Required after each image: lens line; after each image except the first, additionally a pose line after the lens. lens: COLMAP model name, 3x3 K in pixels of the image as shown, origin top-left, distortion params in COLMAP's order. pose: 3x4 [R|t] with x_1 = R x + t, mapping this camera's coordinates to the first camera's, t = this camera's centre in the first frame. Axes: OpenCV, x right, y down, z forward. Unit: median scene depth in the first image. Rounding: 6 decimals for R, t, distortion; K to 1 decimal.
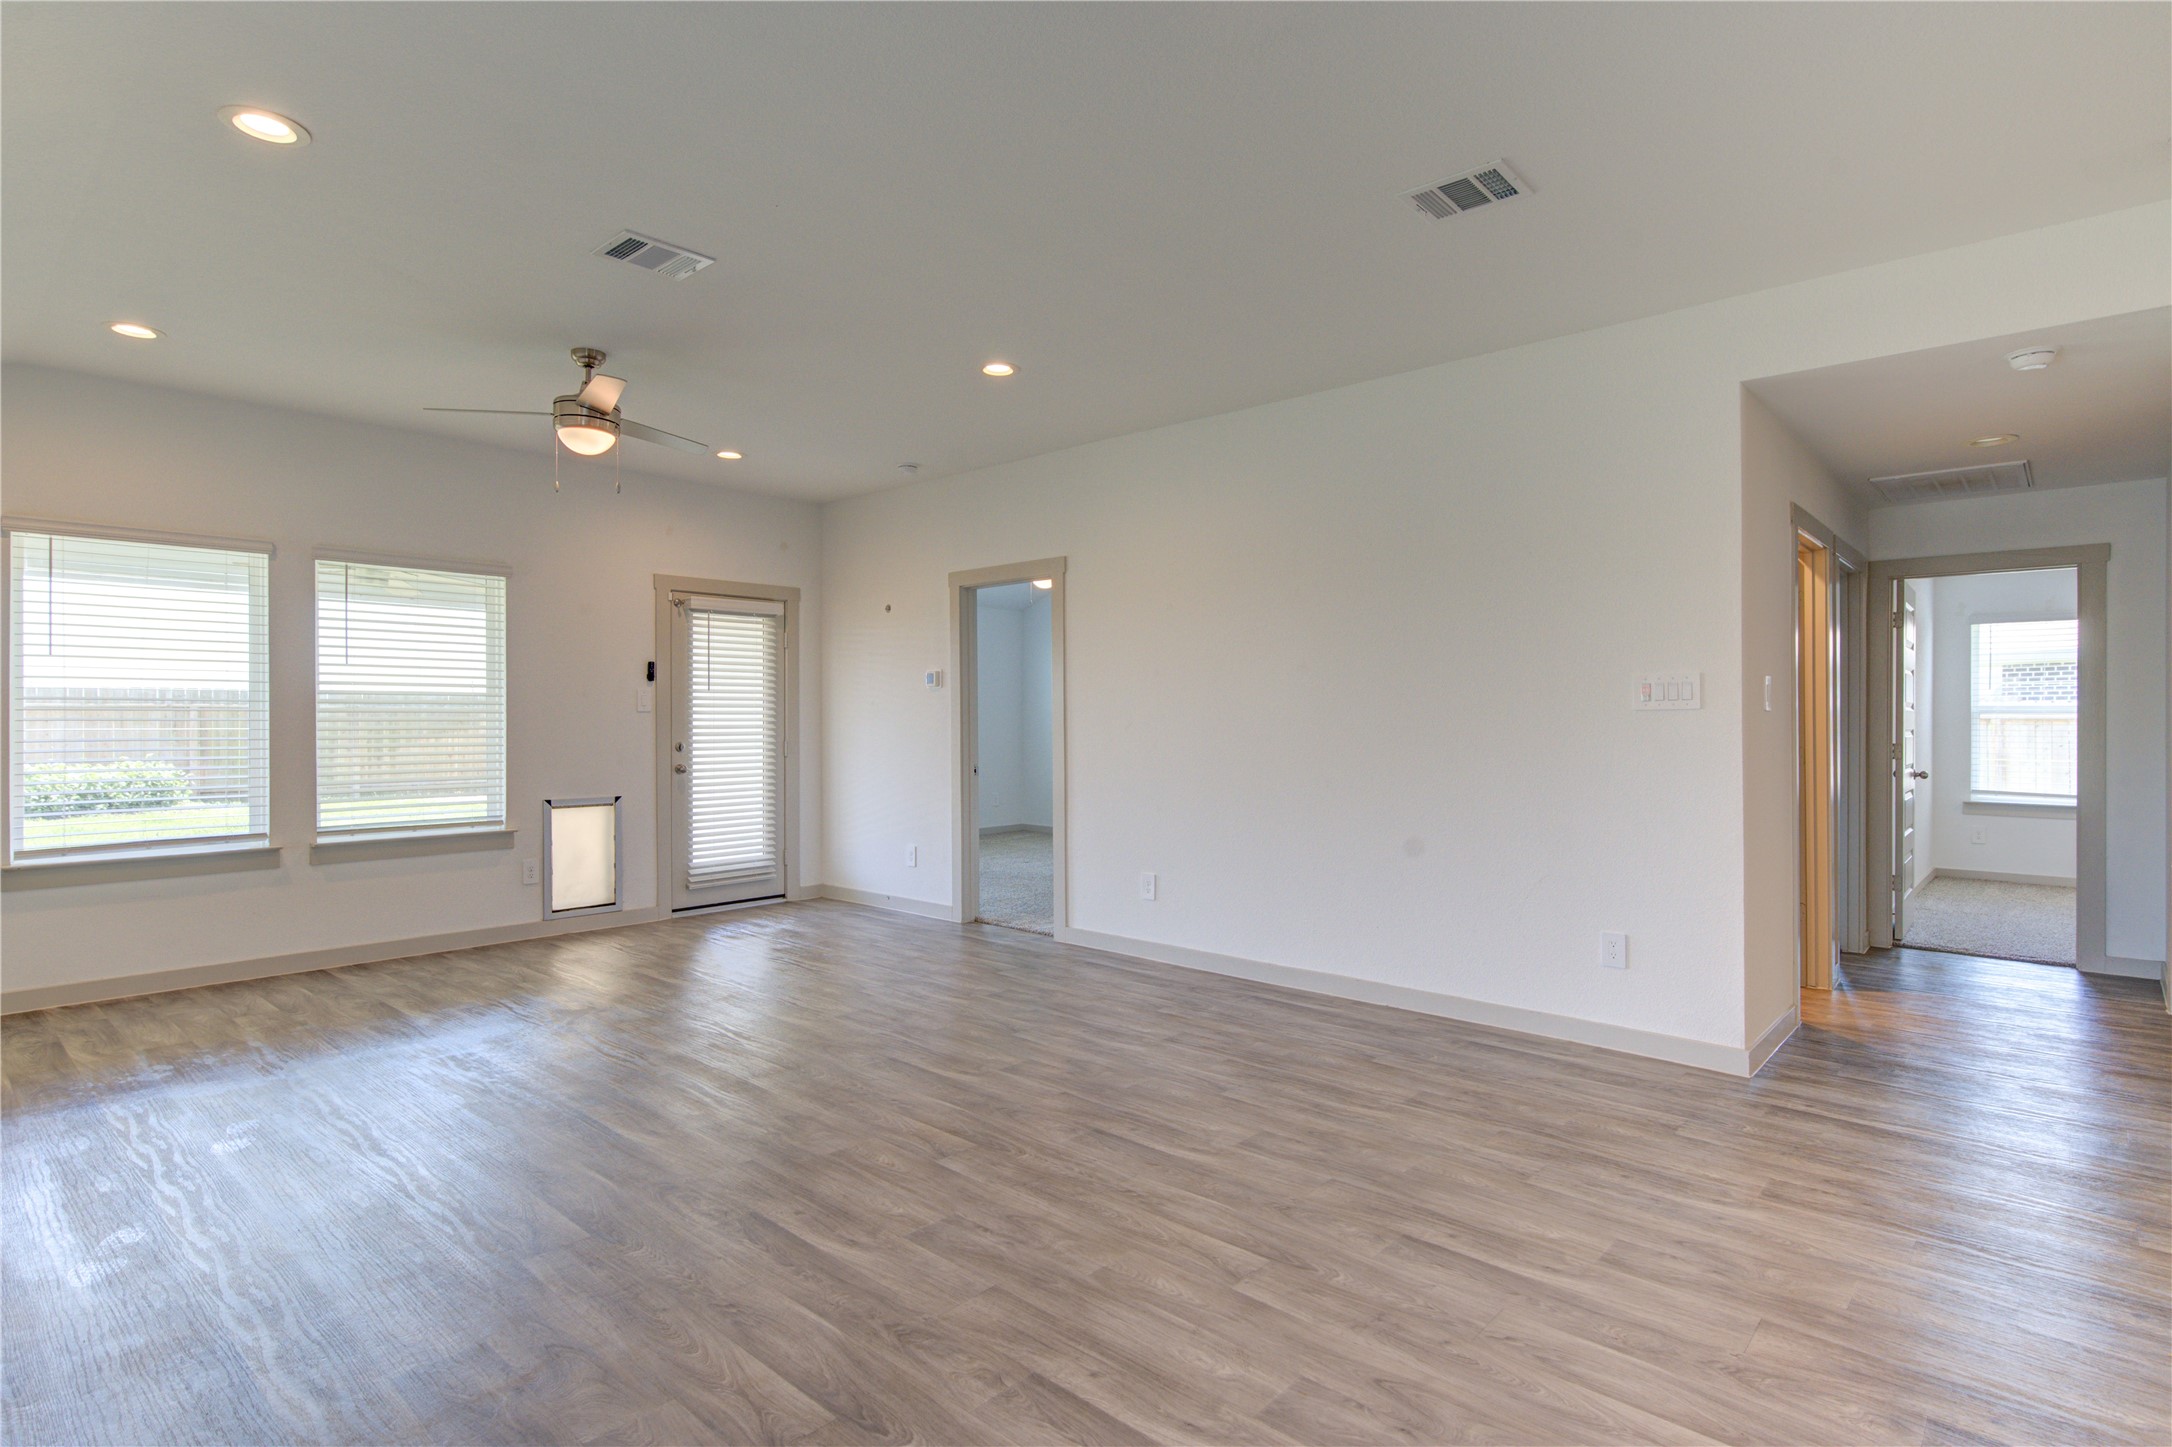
lens RADIAL K [[1075.6, 0, 1106.1], [0, 1075.6, 719.8], [0, 0, 1]] dist [0.003480, 0.000261]
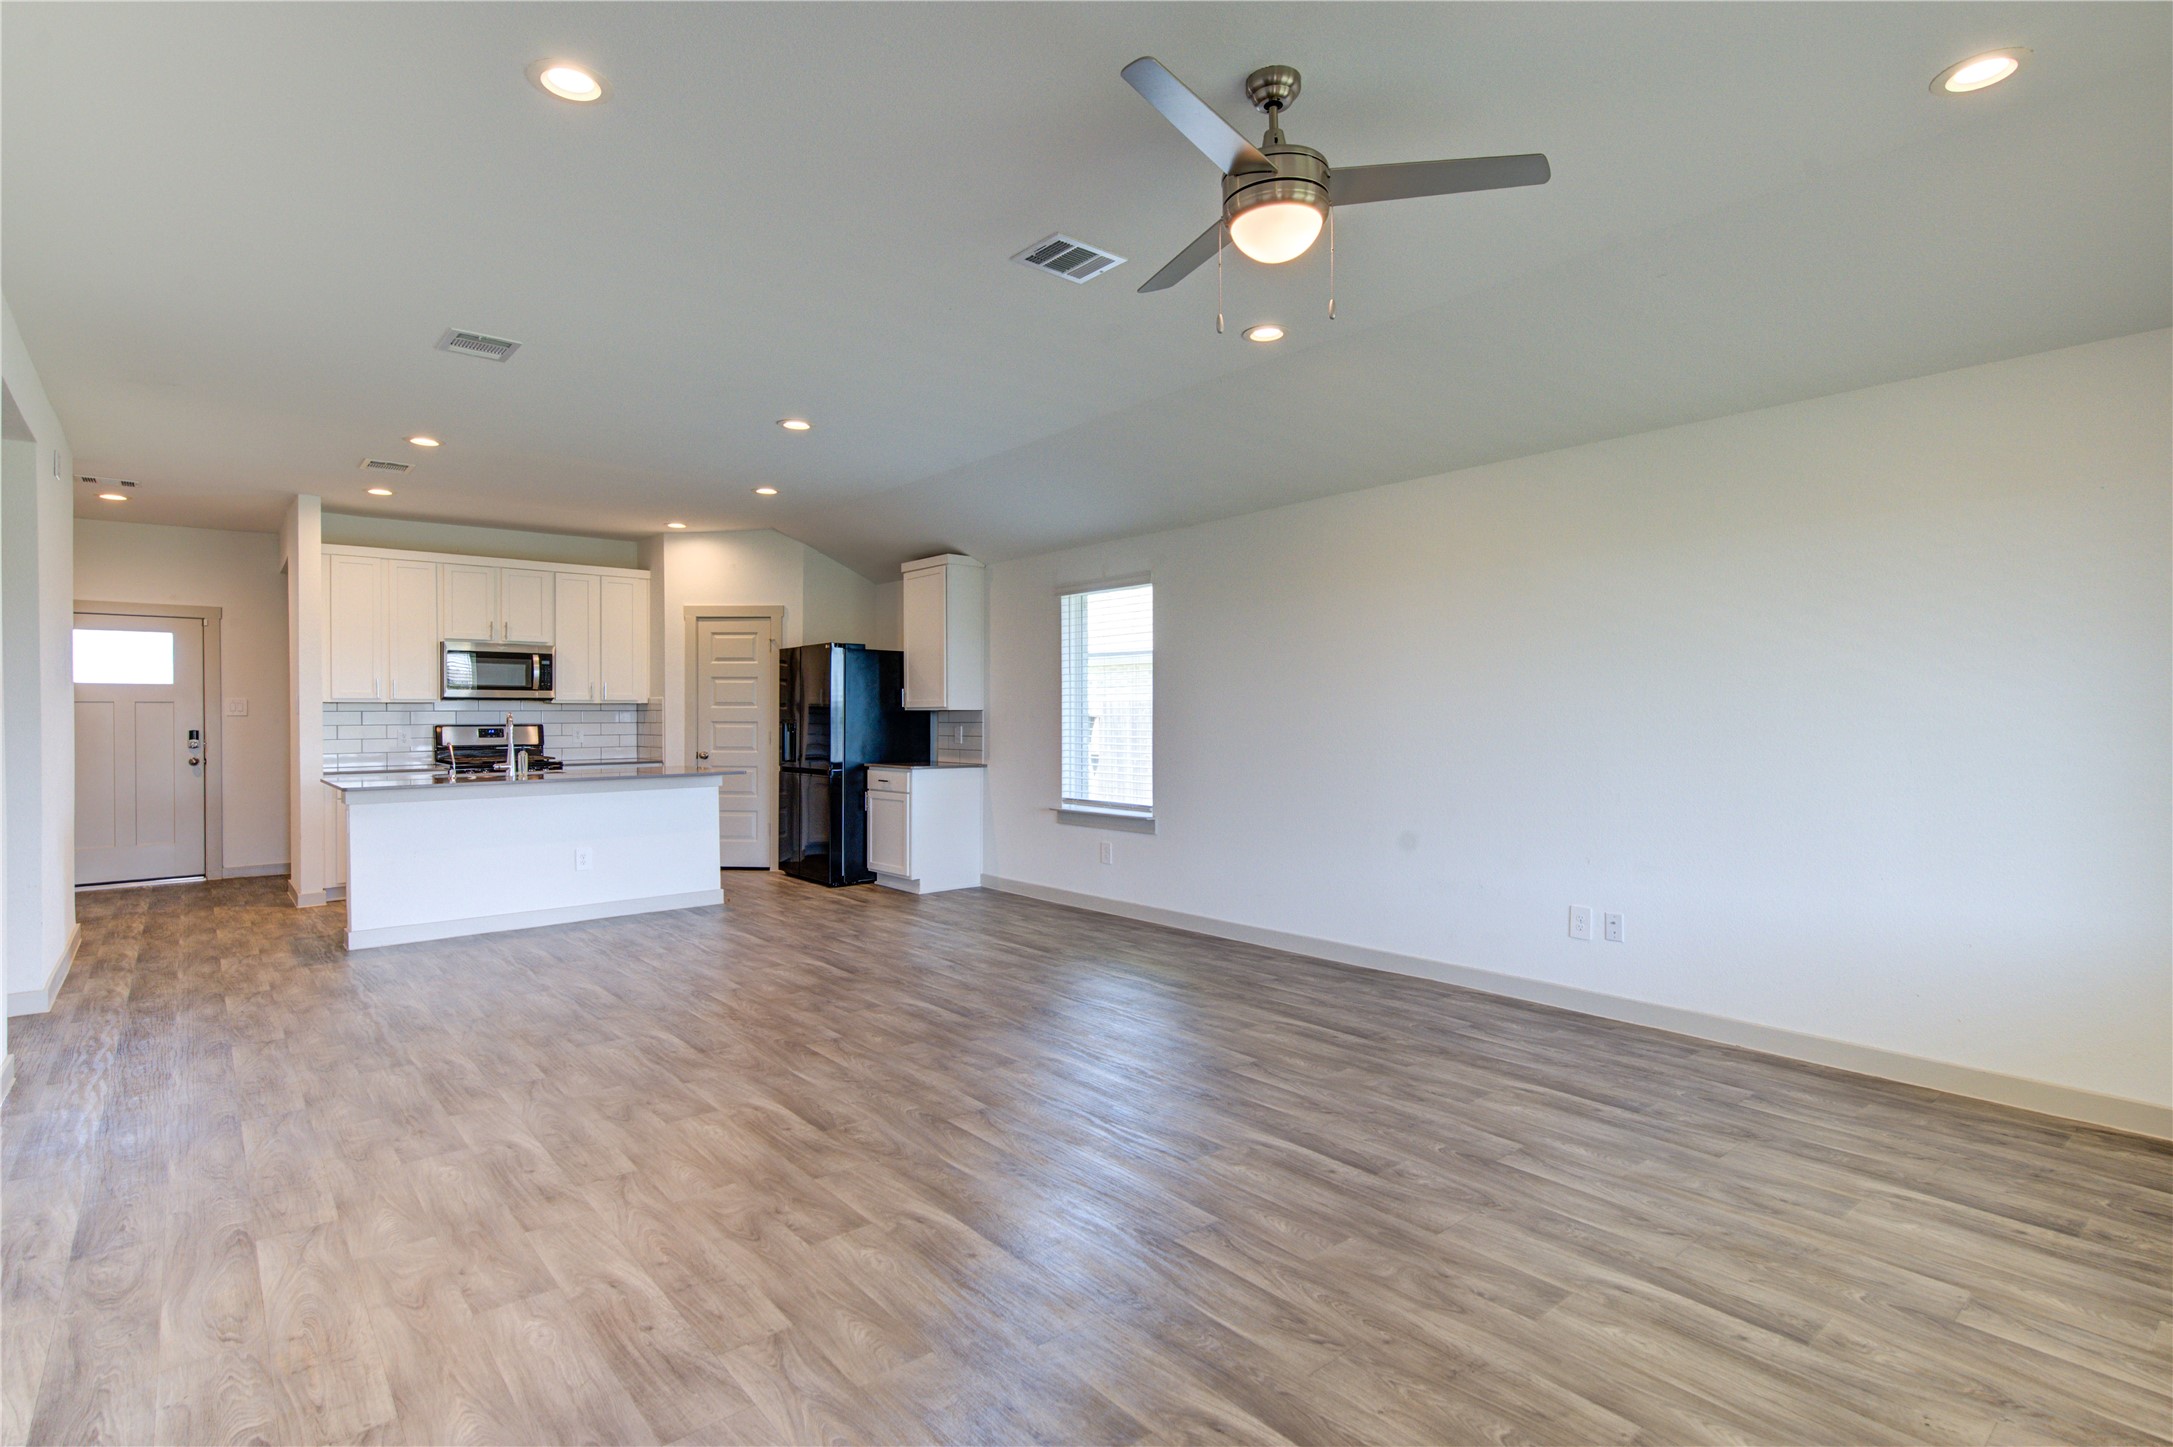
lens RADIAL K [[1074.3, 0, 1086.5], [0, 1074.3, 723.5], [0, 0, 1]] dist [0.040199, -0.000440]
pose [[-0.987951, 0.003054, 0.154739, -0.389777], [0.004697, 0.999936, 0.010251, -0.003924], [-0.154698, 0.010854, -0.987902, 1.318731]]
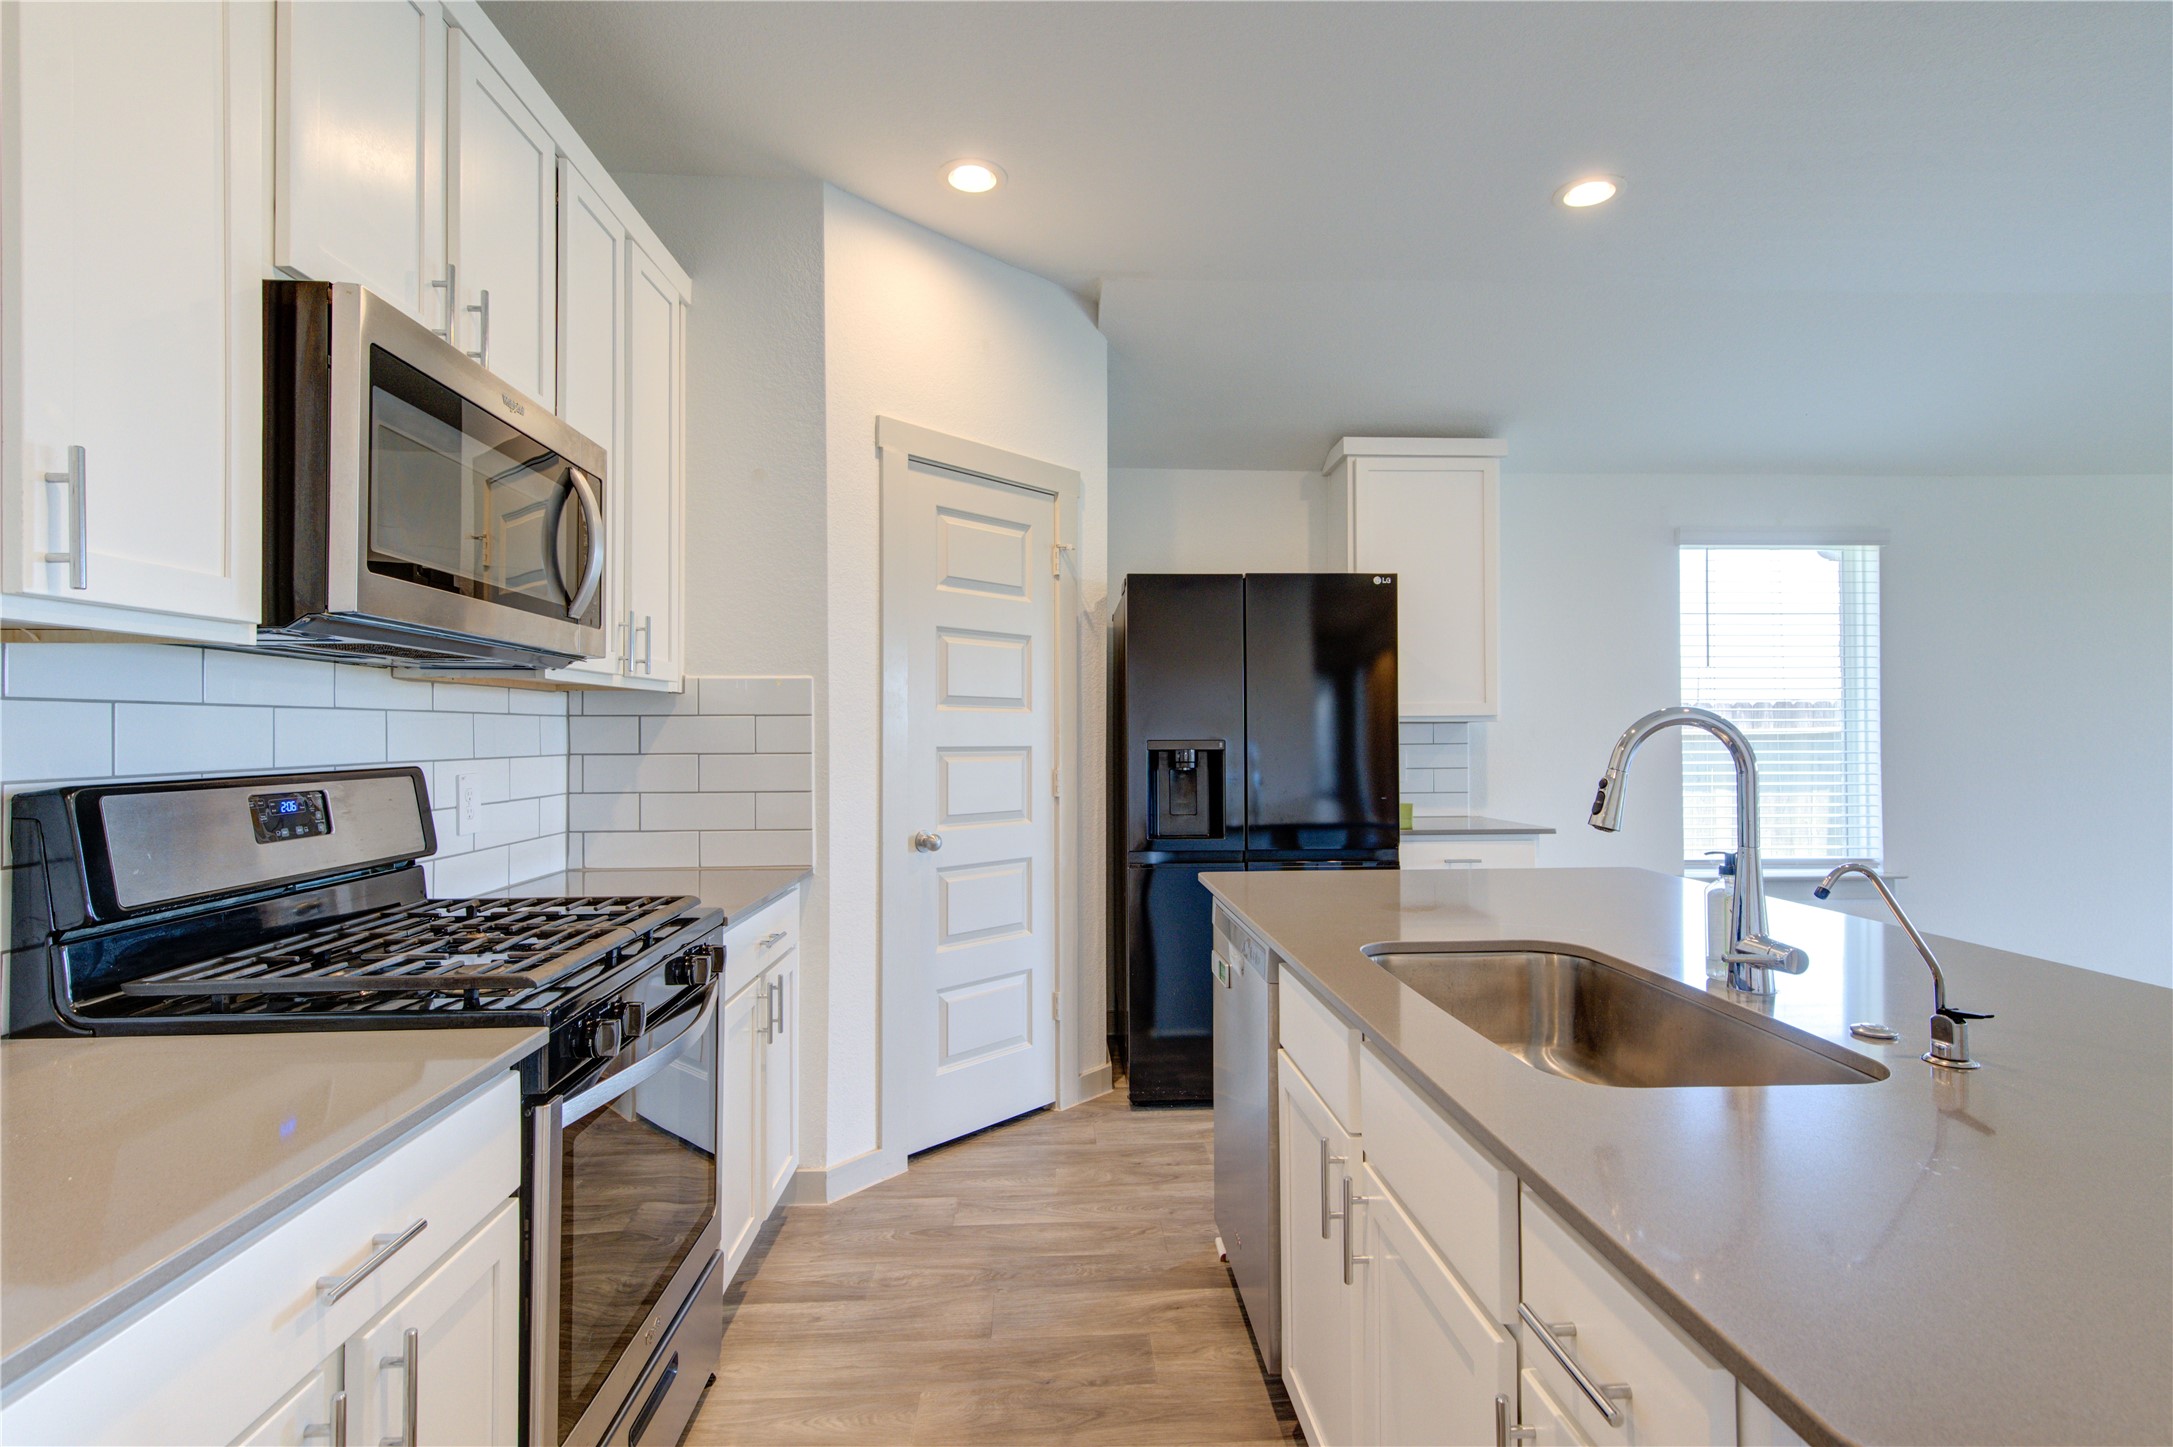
lens RADIAL K [[1036.4, 0, 1091.0], [0, 1036.4, 725.5], [0, 0, 1]] dist [0.014072, 0.000026]
pose [[-0.714023, -0.001365, -0.700120, 0.767332], [0.002640, 0.999986, -0.004642, -0.002541], [0.700117, -0.005163, -0.714010, 0.262657]]
